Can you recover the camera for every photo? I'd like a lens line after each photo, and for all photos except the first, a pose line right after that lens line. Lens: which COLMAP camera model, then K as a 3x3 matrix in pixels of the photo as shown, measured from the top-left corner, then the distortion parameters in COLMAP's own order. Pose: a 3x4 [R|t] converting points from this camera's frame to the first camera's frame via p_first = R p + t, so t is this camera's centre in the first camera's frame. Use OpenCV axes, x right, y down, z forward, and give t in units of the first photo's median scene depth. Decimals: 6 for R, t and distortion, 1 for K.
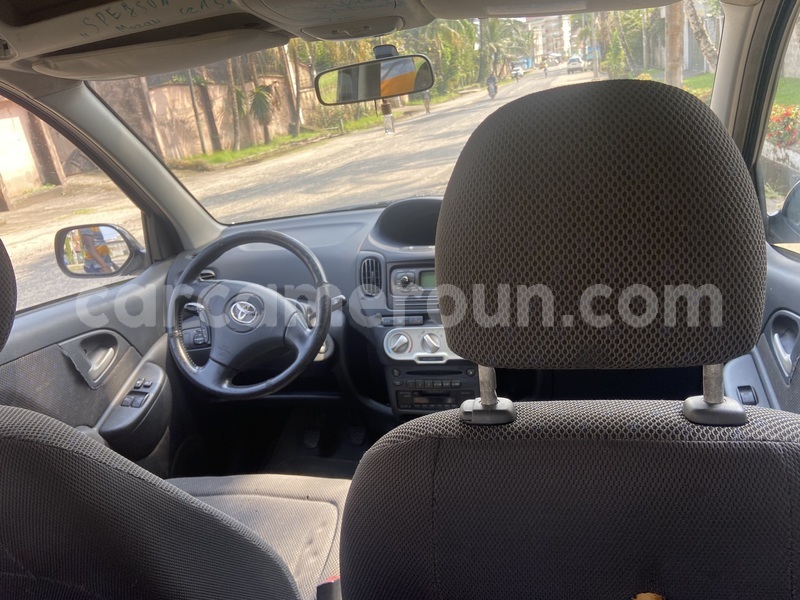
lens RADIAL K [[604.5, 0, 398.2], [0, 604.5, 304.9], [0, 0, 1]] dist [0.230887, -0.190187]
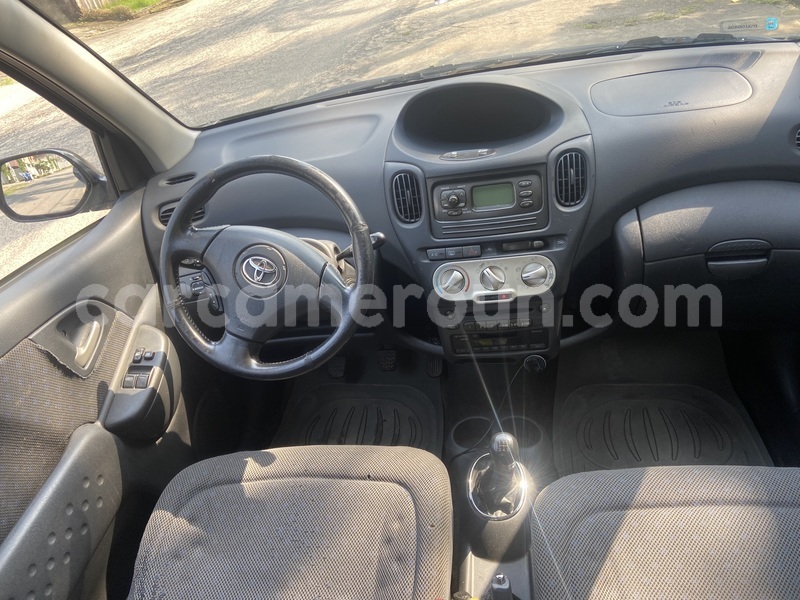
lens RADIAL K [[604.5, 0, 398.2], [0, 604.5, 304.9], [0, 0, 1]] dist [0.230887, -0.190187]
pose [[0.994120, -0.103041, 0.033274, -0.098622], [0.092334, 0.967219, 0.236561, -0.102365], [-0.056559, -0.232098, 0.971047, 0.206986]]
